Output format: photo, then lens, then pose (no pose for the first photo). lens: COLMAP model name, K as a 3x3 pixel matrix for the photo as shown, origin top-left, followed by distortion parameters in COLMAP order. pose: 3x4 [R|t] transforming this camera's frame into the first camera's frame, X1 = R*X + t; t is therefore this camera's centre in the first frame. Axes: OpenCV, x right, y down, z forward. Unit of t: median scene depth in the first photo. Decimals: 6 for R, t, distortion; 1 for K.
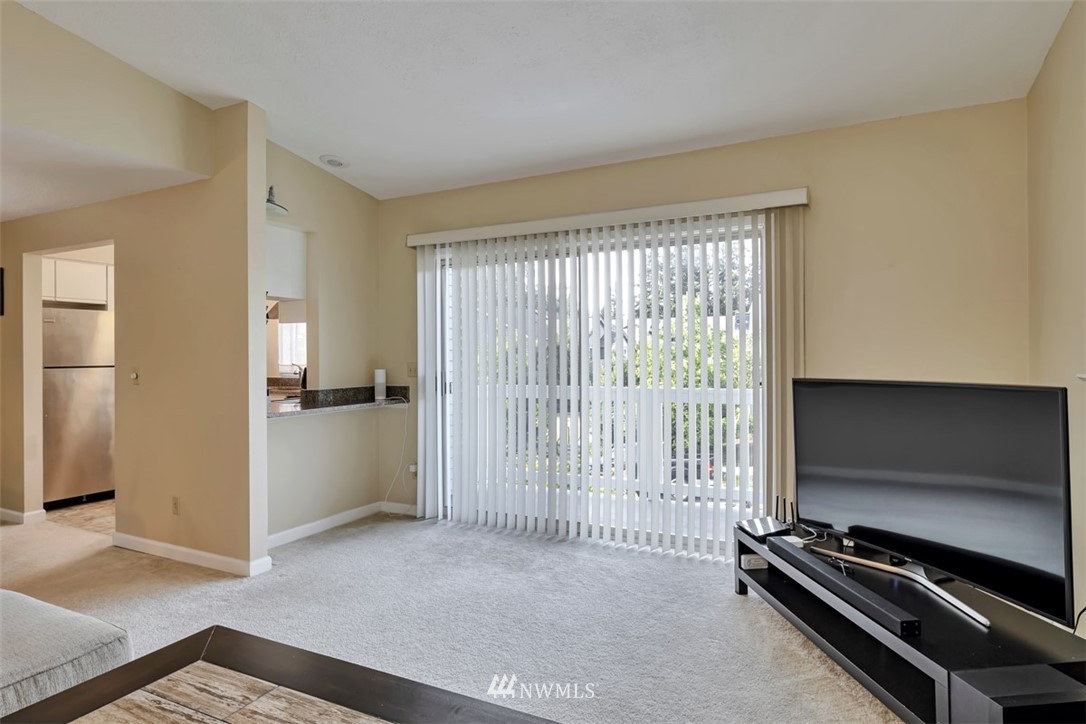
lens RADIAL K [[598.7, 0, 543.0], [0, 598.7, 362.0], [0, 0, 1]] dist [-0.002220, -0.000750]
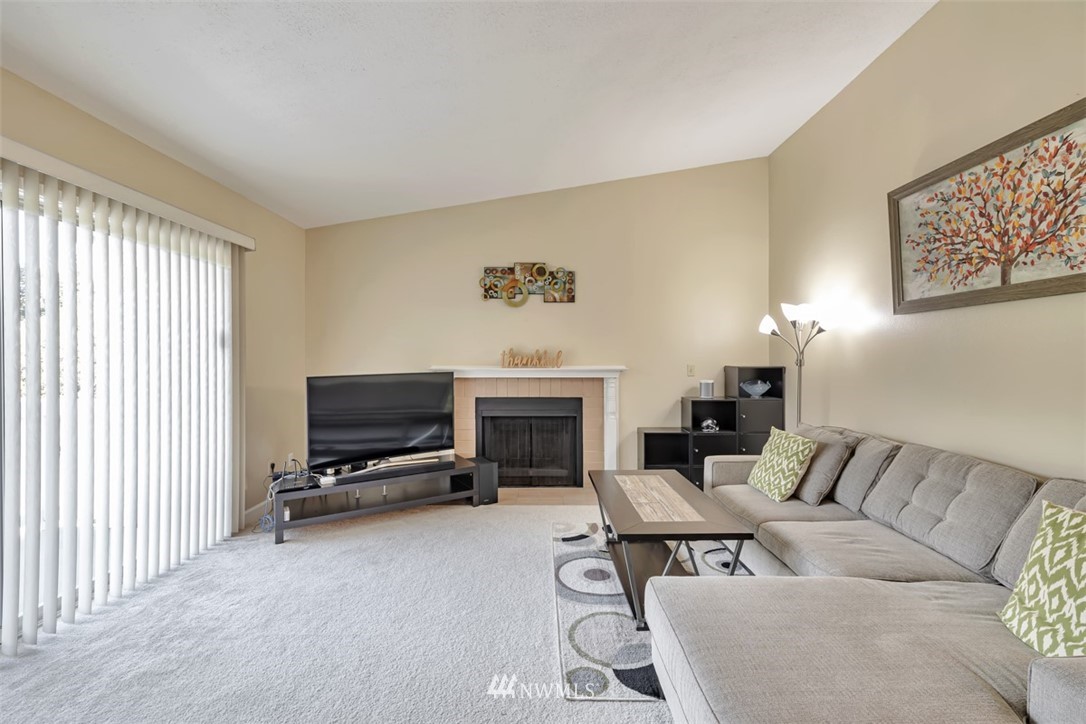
lens RADIAL K [[462.8, 0, 545.5], [0, 462.8, 362.2], [0, 0, 1]] dist [-0.001955, -0.000100]
pose [[-0.449598, 0.003386, 0.893224, -0.782623], [0.012987, 0.999912, 0.002746, -0.004566], [-0.893136, 0.012835, -0.449603, 0.868689]]
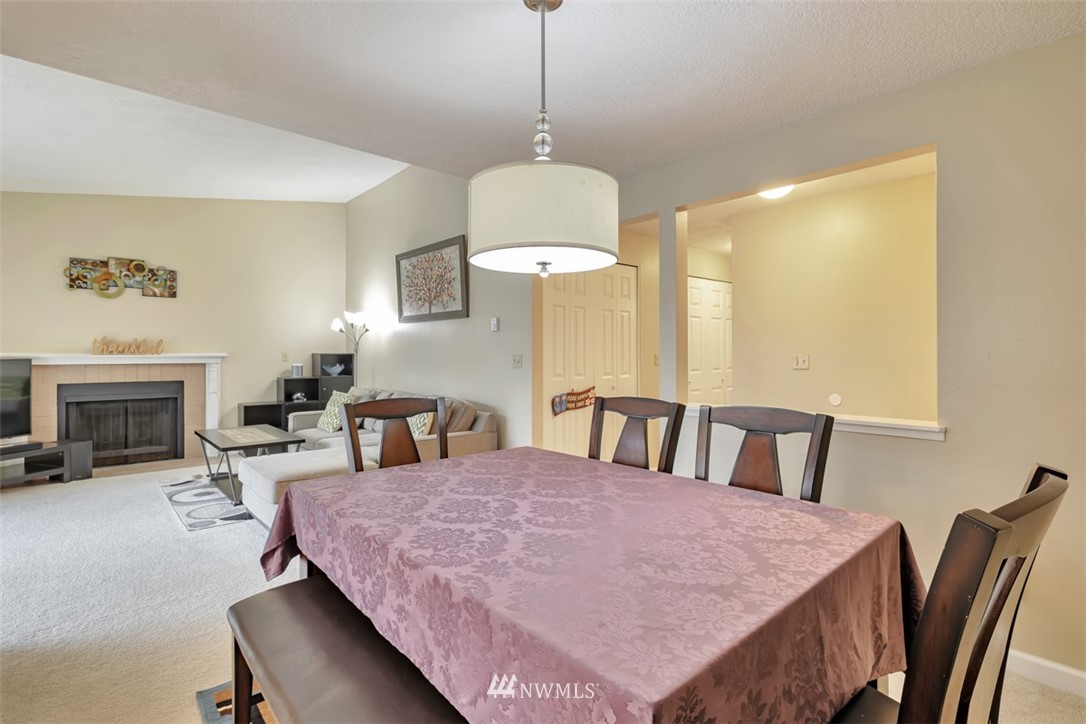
lens RADIAL K [[516.0, 0, 537.9], [0, 516.0, 349.6], [0, 0, 1]] dist [-0.000211, 0.000727]
pose [[-0.924589, 0.008814, 0.380864, -1.382945], [0.010003, 0.999949, 0.001143, 0.008905], [-0.380835, 0.004867, -0.924630, 1.314331]]
